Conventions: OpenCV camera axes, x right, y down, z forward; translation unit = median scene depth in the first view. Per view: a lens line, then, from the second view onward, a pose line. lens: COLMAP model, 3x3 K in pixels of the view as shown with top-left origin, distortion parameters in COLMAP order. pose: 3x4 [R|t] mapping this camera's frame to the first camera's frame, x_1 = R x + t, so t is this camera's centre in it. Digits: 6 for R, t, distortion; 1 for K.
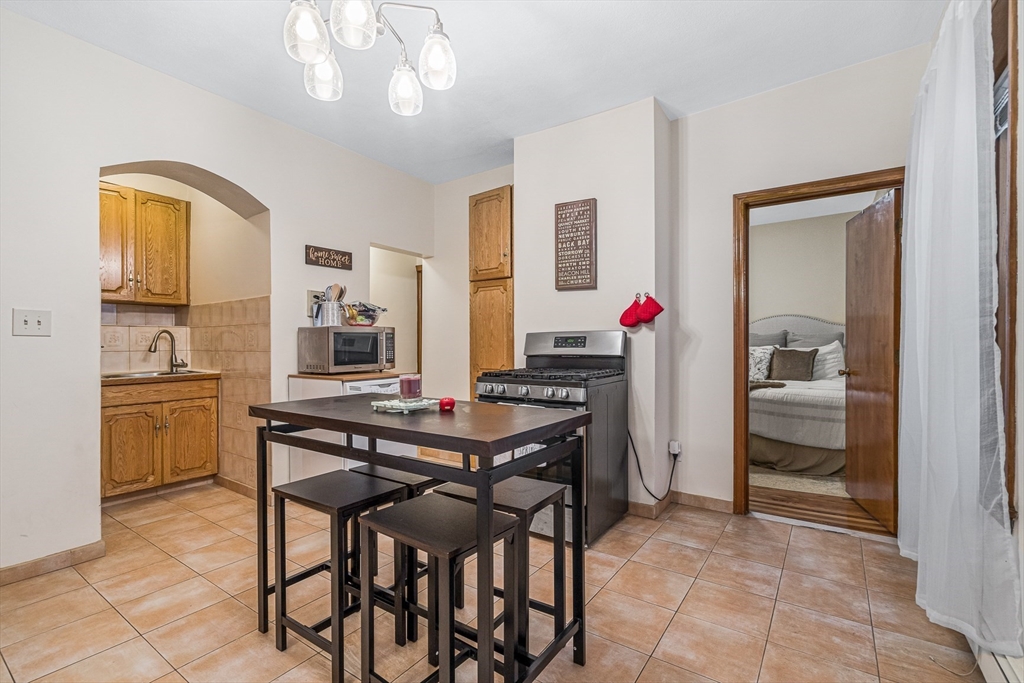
lens RADIAL K [[466.9, 0, 511.8], [0, 466.9, 344.1], [0, 0, 1]] dist [-0.002233, 0.000483]
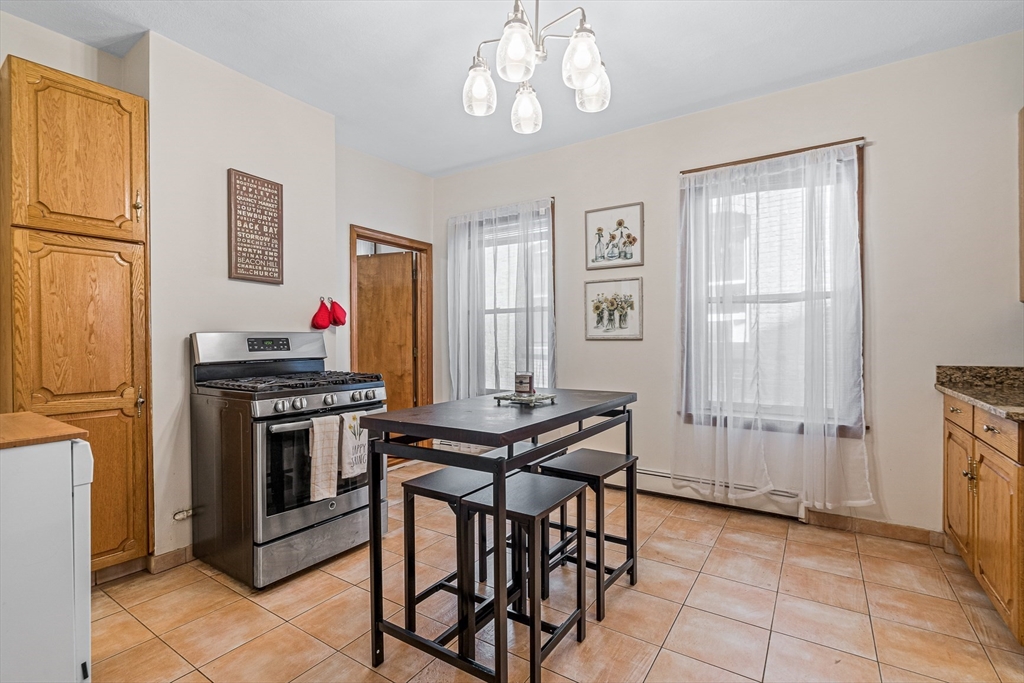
lens RADIAL K [[466.9, 0, 511.8], [0, 466.9, 344.1], [0, 0, 1]] dist [-0.002233, 0.000483]
pose [[-0.018639, -0.004923, 0.999814, -0.718872], [0.005190, 0.999974, 0.005021, -0.007084], [-0.999813, 0.005283, -0.018613, 0.564145]]
